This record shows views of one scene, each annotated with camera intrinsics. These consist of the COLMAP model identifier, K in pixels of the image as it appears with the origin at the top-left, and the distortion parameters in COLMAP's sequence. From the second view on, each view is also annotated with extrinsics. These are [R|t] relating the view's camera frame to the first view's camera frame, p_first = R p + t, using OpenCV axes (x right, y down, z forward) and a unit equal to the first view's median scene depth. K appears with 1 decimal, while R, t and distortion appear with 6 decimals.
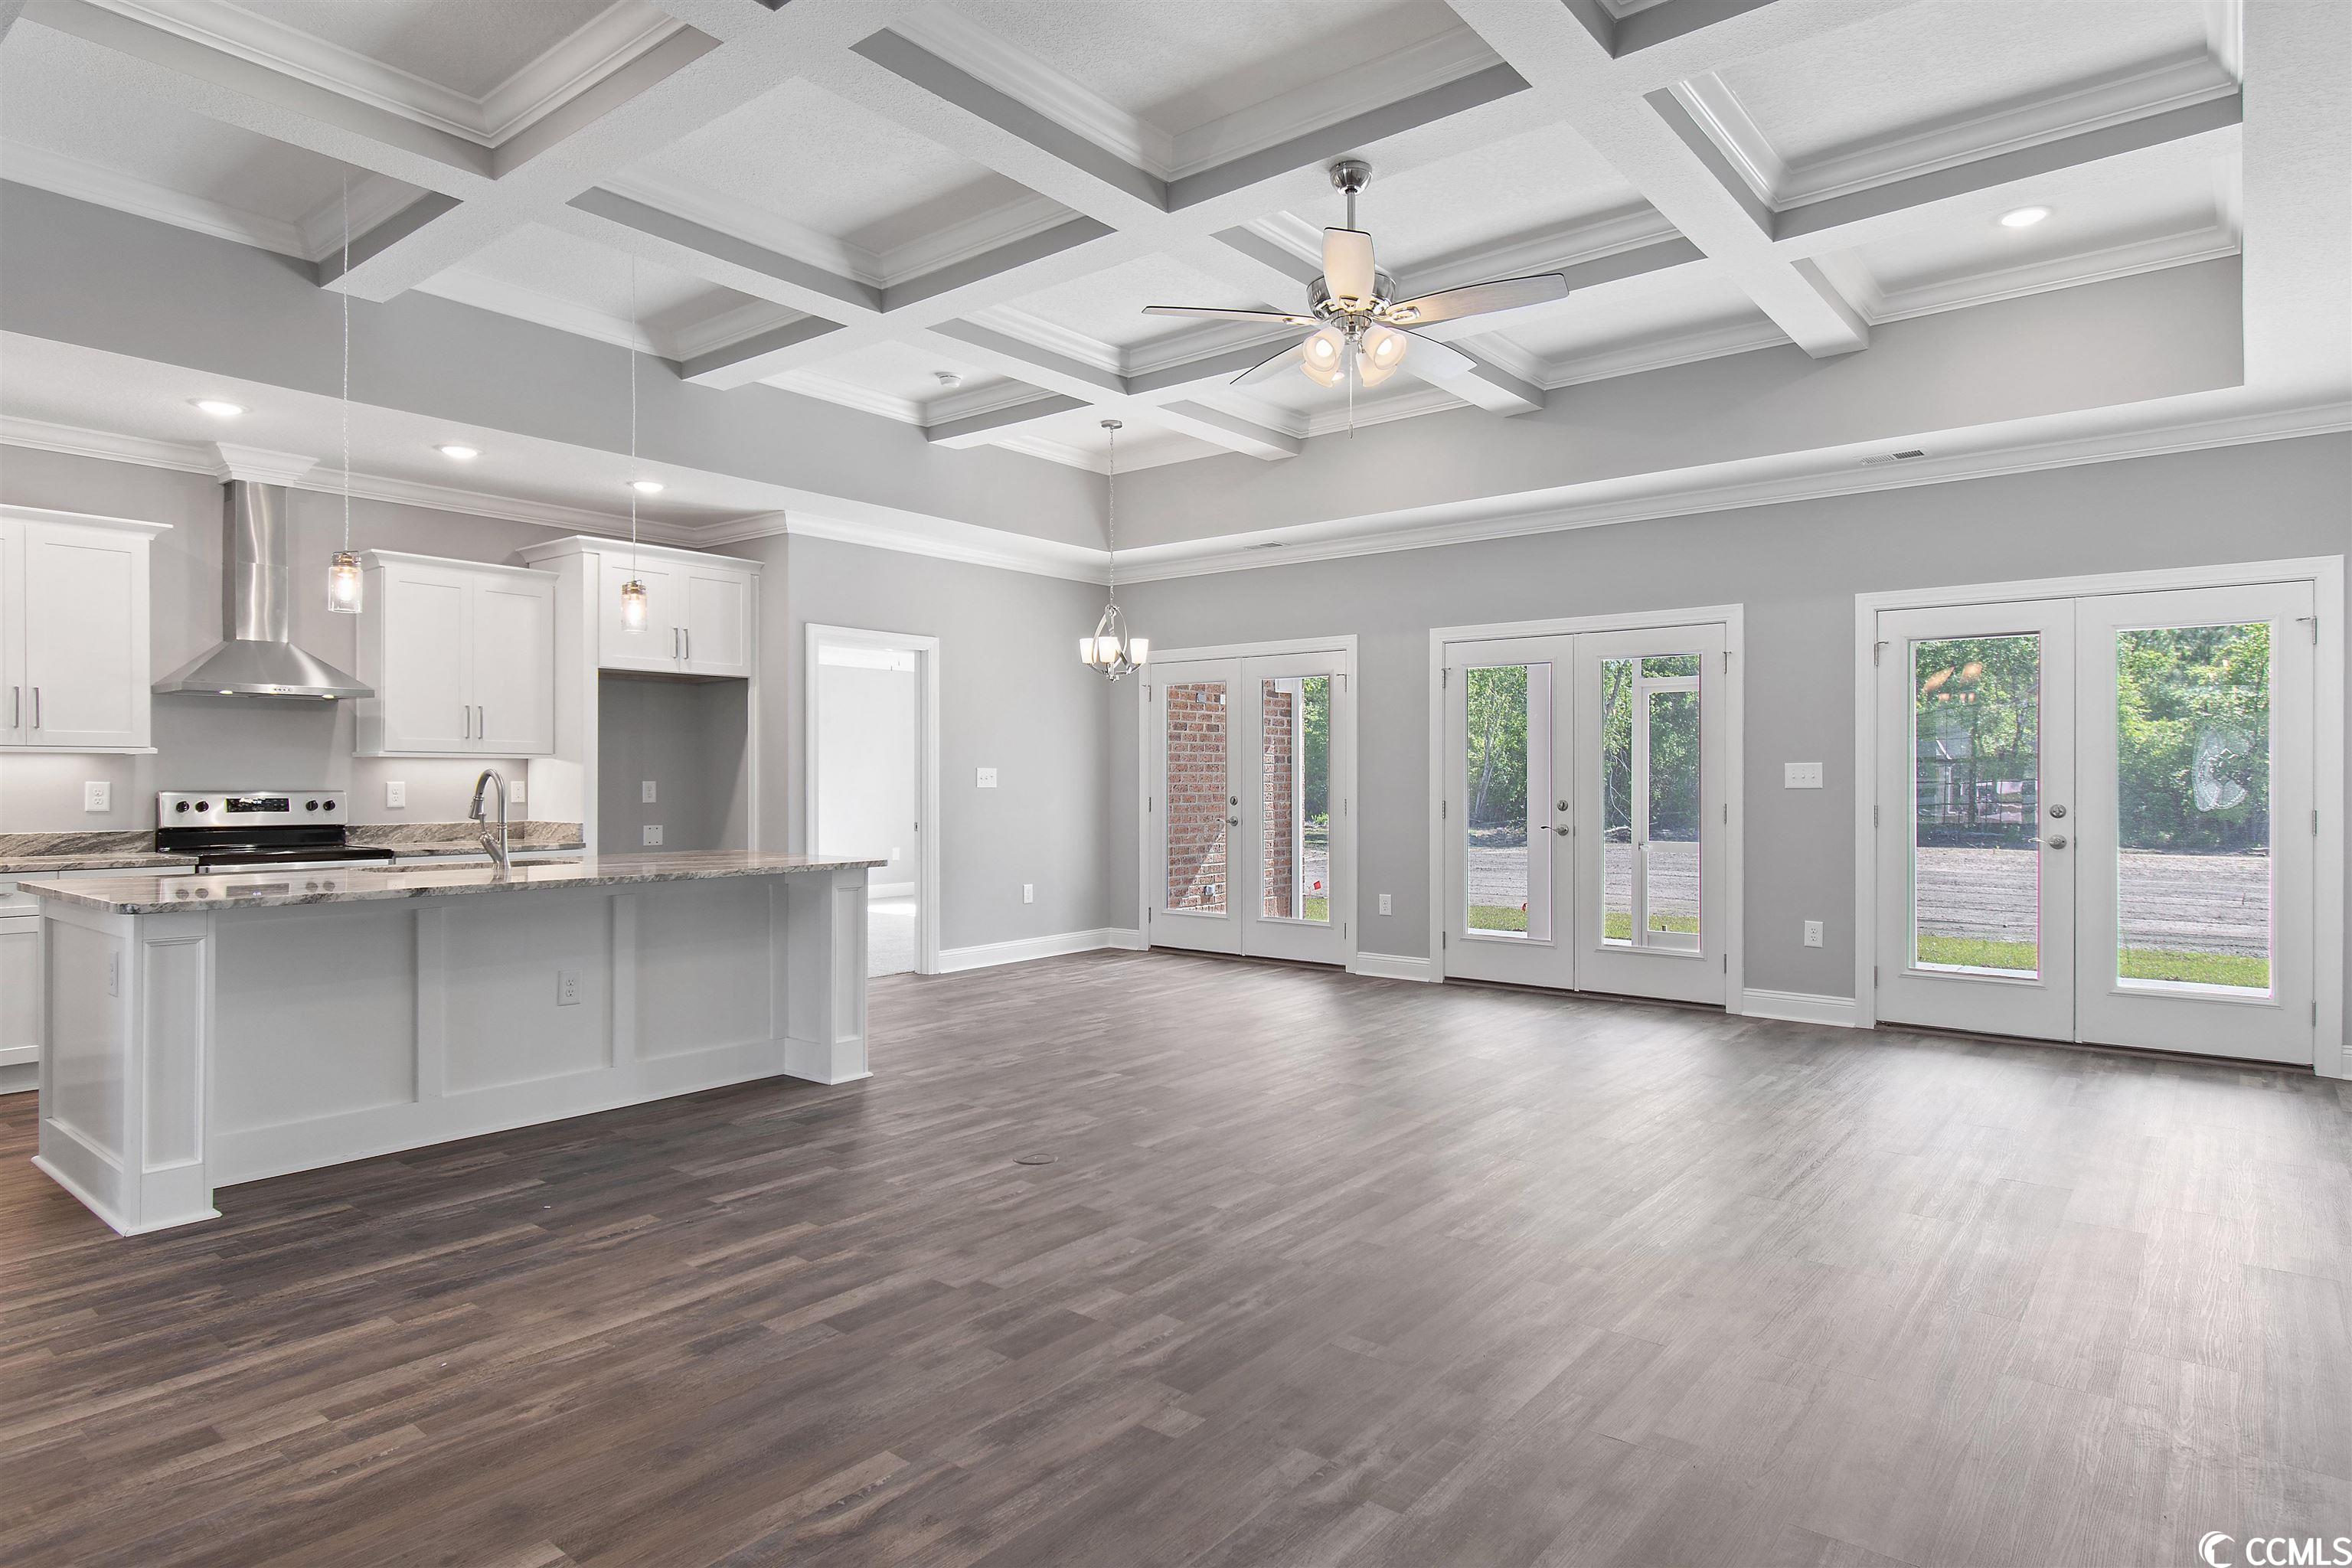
lens RADIAL K [[1331.7, 0, 1185.5], [0, 1331.7, 781.9], [0, 0, 1]] dist [0.004663, -0.002332]
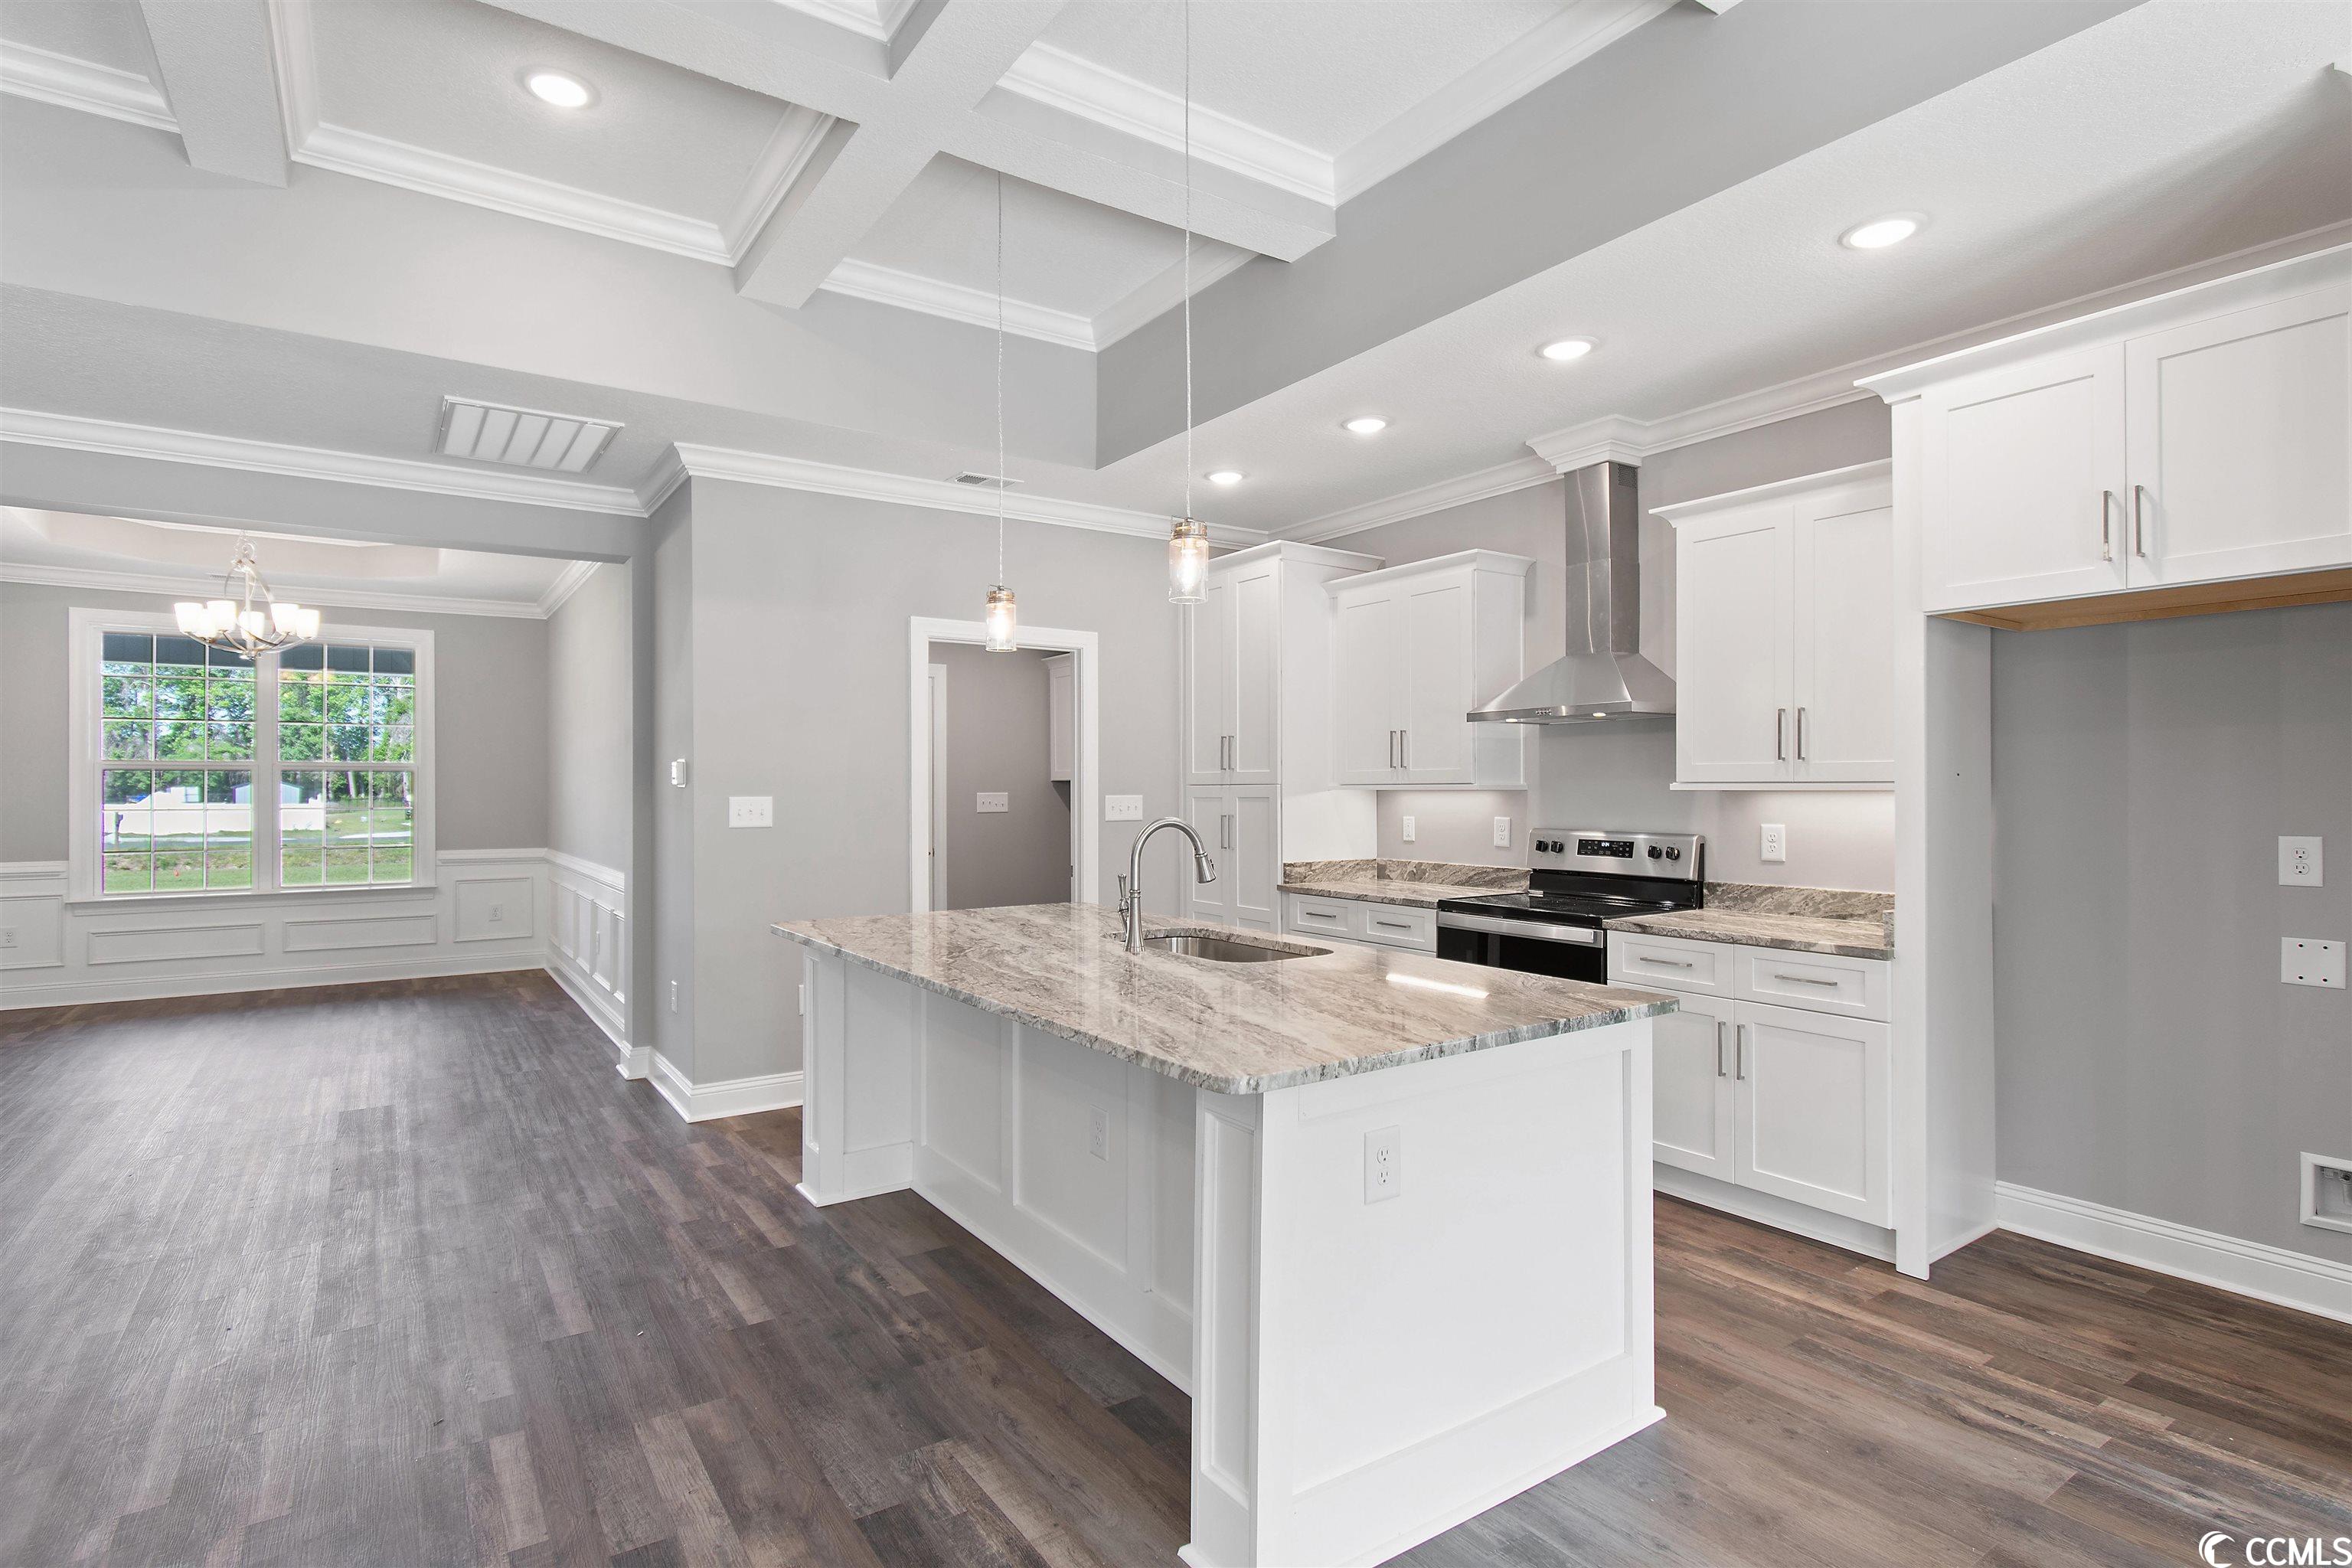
lens RADIAL K [[1149.3, 0, 1155.6], [0, 1149.3, 787.9], [0, 0, 1]] dist [0.009502, -0.001804]
pose [[-0.296451, -0.000460, -0.955048, 0.077973], [0.000583, 1.000000, -0.000663, -0.019379], [0.955048, -0.000753, -0.296451, 0.892393]]
